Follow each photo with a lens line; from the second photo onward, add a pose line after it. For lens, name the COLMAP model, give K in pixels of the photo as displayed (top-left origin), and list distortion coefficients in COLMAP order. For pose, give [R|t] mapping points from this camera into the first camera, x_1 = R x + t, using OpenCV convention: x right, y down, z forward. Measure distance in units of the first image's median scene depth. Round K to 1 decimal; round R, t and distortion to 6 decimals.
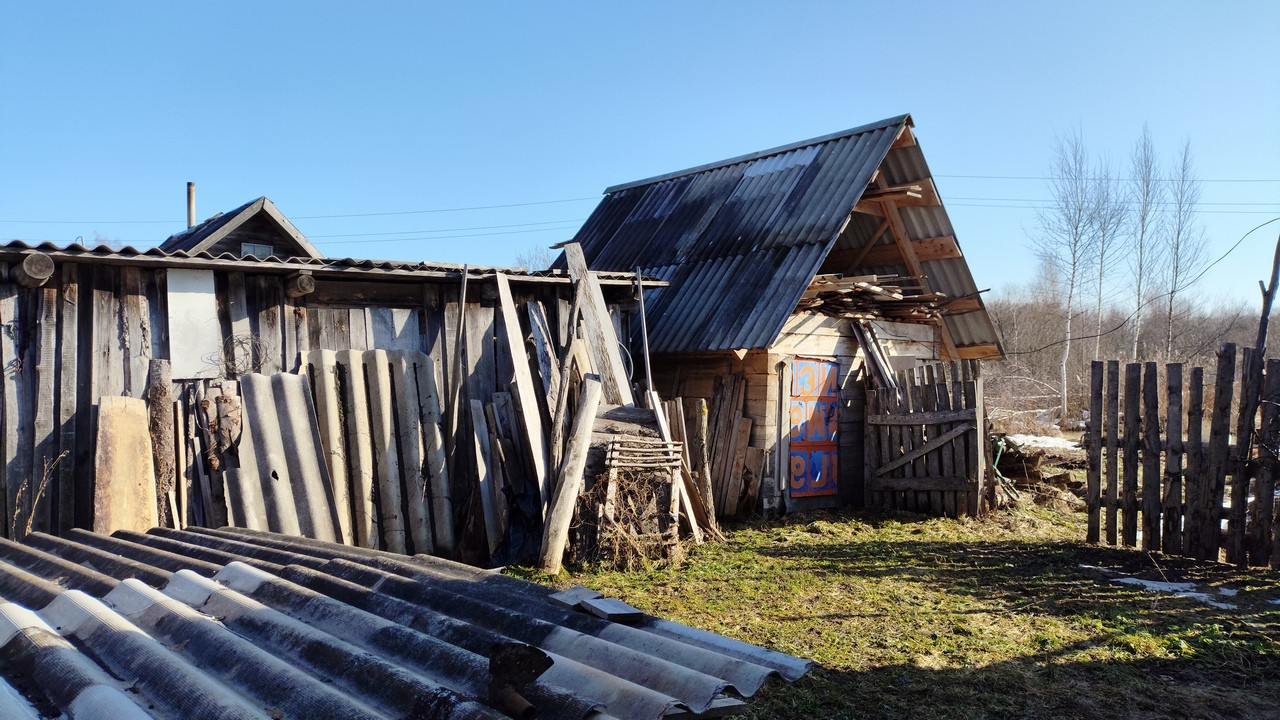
lens RADIAL K [[937.5, 0, 640.0], [0, 937.5, 360.0], [0, 0, 1]] dist [0.001018, 0.002226]
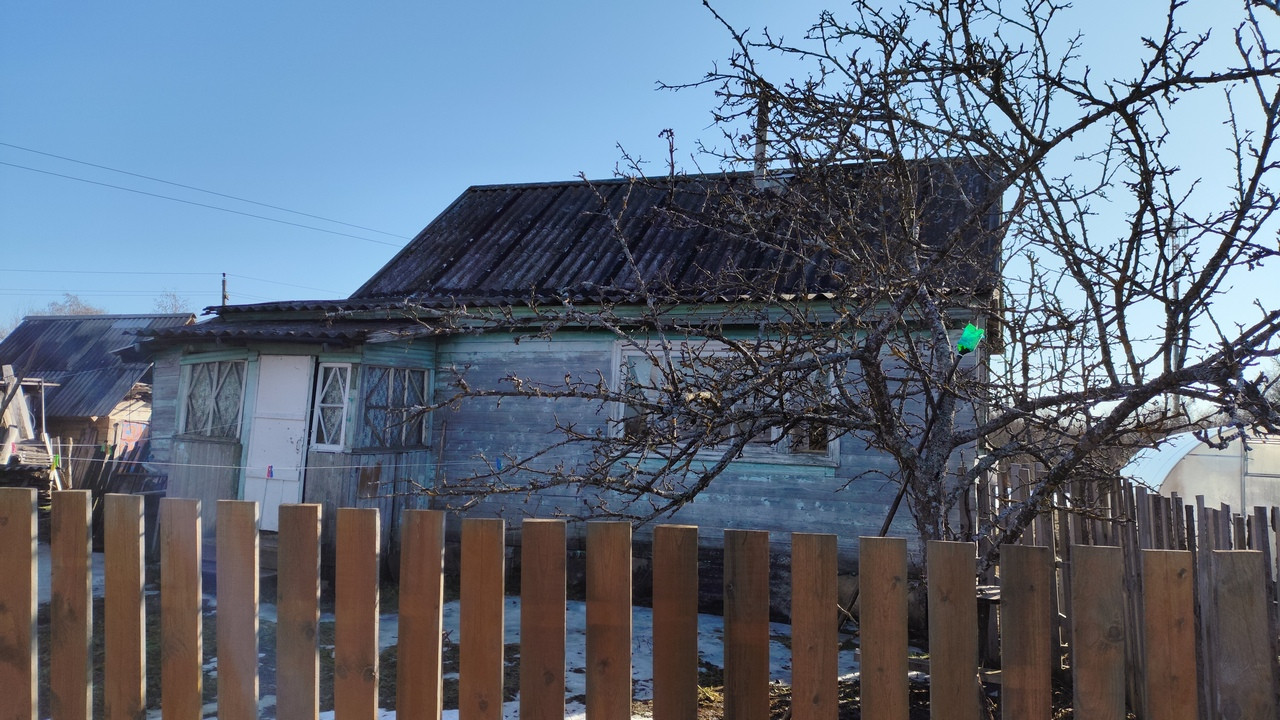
lens RADIAL K [[937.5, 0, 638.8], [0, 937.5, 357.1], [0, 0, 1]] dist [0.001018, 0.002226]
pose [[0.843989, 0.072578, 0.531427, 0.006182], [-0.028932, 0.995520, -0.090012, 0.011142], [-0.535579, 0.060594, 0.842308, -1.489901]]
